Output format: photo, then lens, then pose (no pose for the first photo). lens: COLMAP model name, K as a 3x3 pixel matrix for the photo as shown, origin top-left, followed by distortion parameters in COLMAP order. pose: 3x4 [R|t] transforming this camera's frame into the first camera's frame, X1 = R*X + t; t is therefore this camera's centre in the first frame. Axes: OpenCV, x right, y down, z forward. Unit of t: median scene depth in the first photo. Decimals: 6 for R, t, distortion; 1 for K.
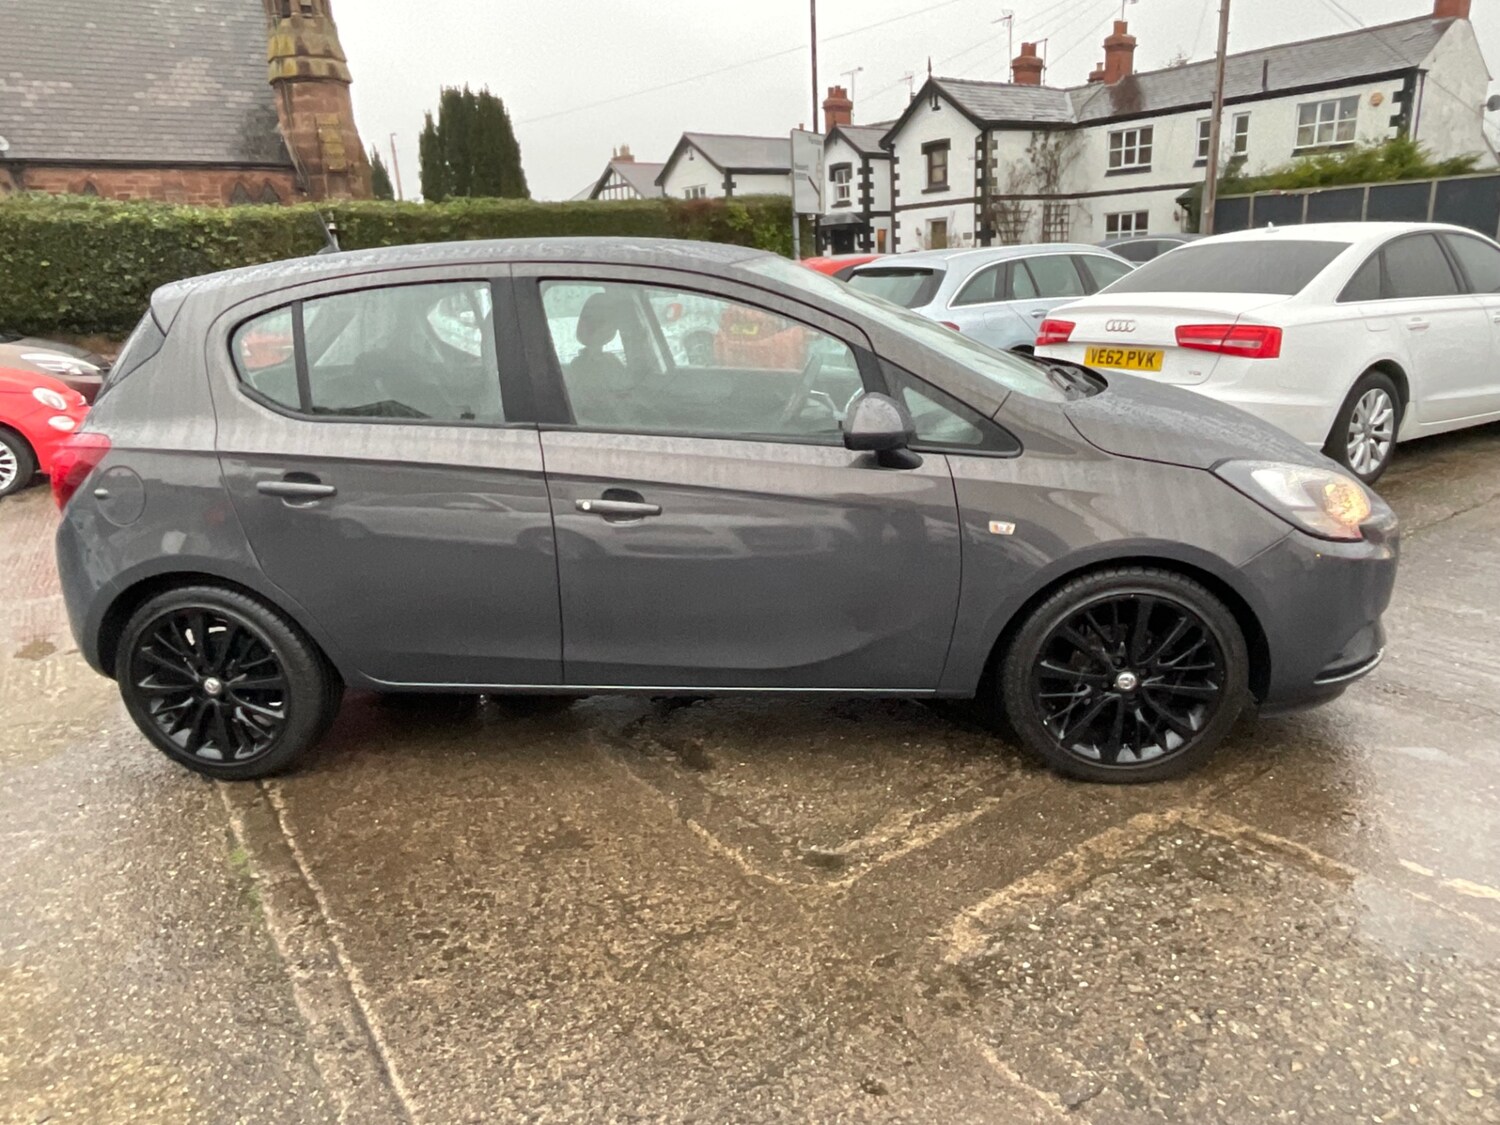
lens RADIAL K [[1001.3, 0, 750.0], [0, 1001.3, 562.5], [0, 0, 1]] dist [-0.011778, 0.007772]
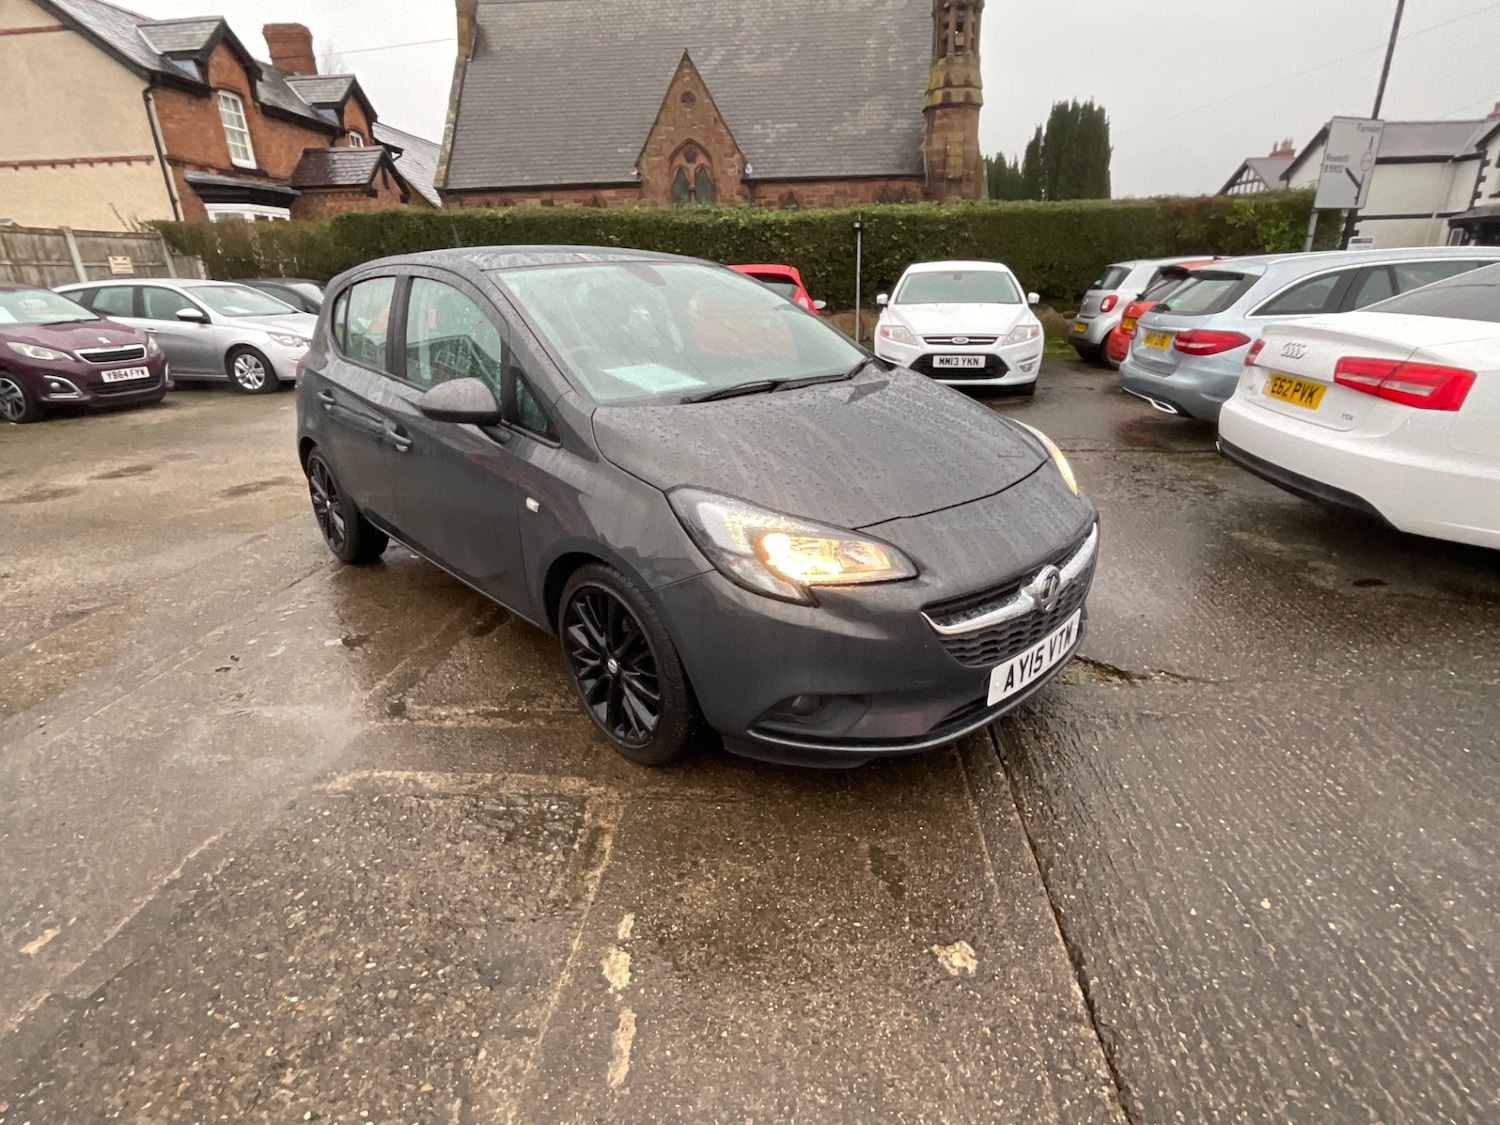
lens RADIAL K [[775.1, 0, 749.0], [0, 775.1, 562.5], [0, 0, 1]] dist [-0.017792, 0.014708]
pose [[0.765805, 0.253882, -0.590836, 0.153598], [-0.198355, 0.967226, 0.158522, -0.025160], [0.611718, -0.004202, 0.791065, 0.065192]]
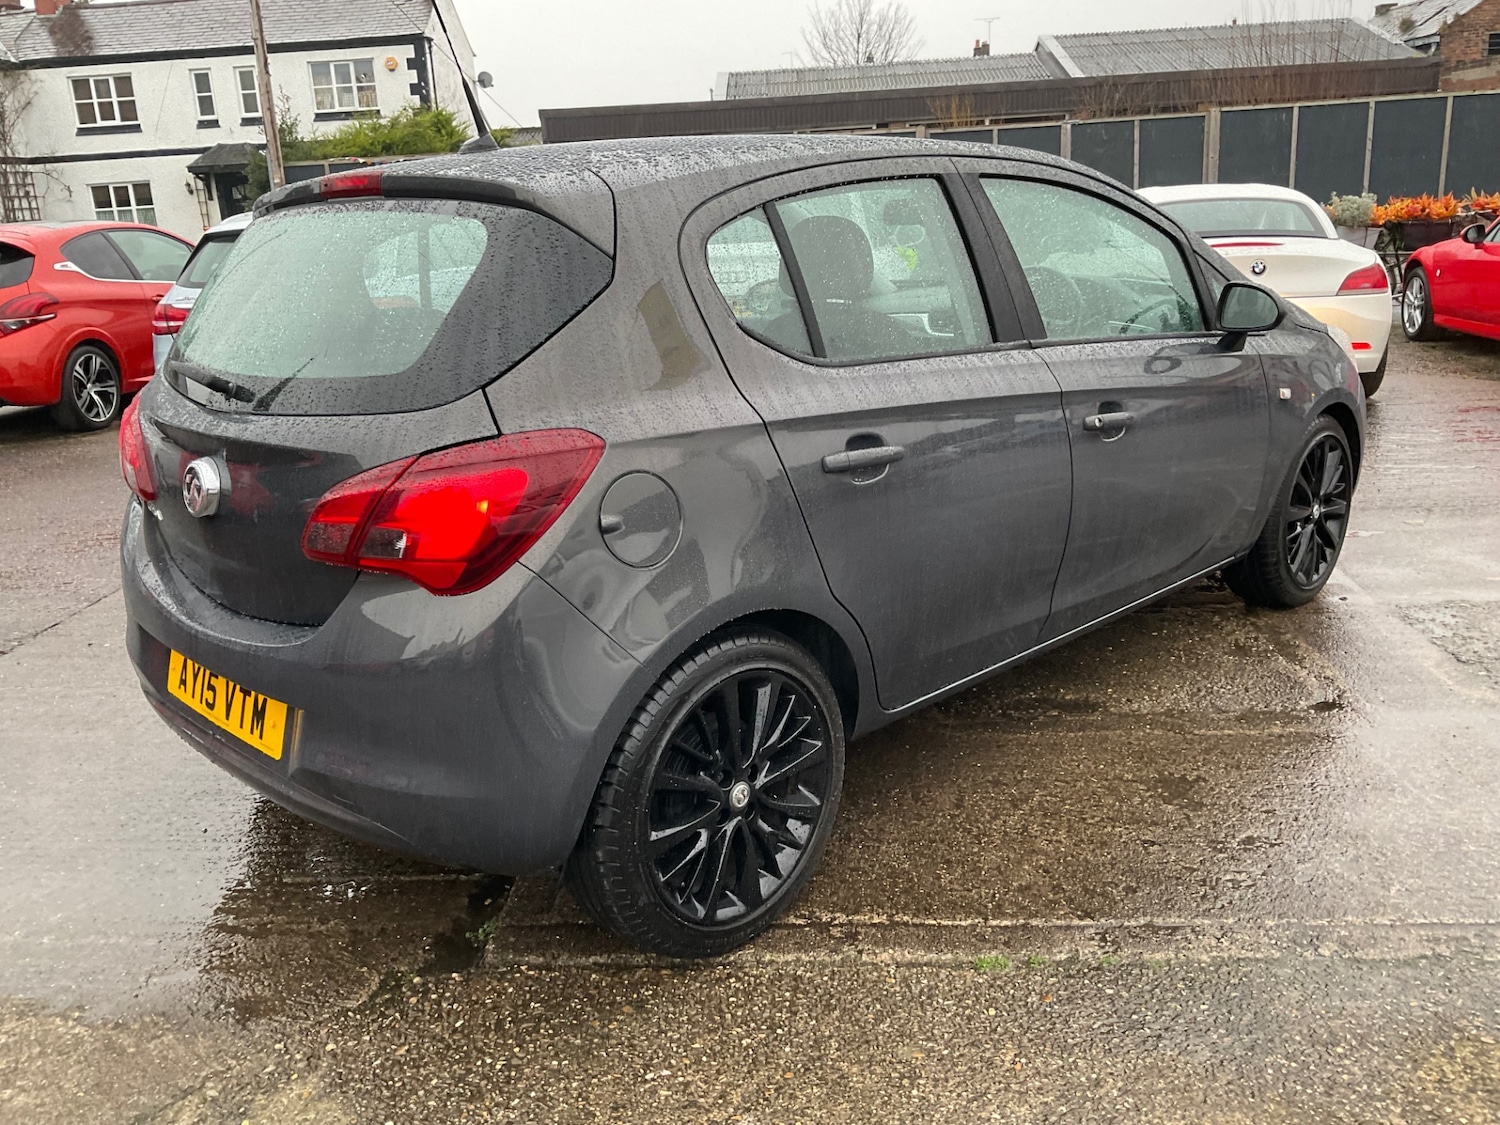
lens RADIAL K [[1265.4, 0, 755.0], [0, 1265.4, 556.0], [0, 0, 1]] dist [-0.002546, -0.003454]
pose [[0.645902, -0.199564, 0.736875, -0.191446], [0.240612, 0.969249, 0.051590, -0.011425], [-0.724511, 0.143979, 0.674058, 0.073826]]
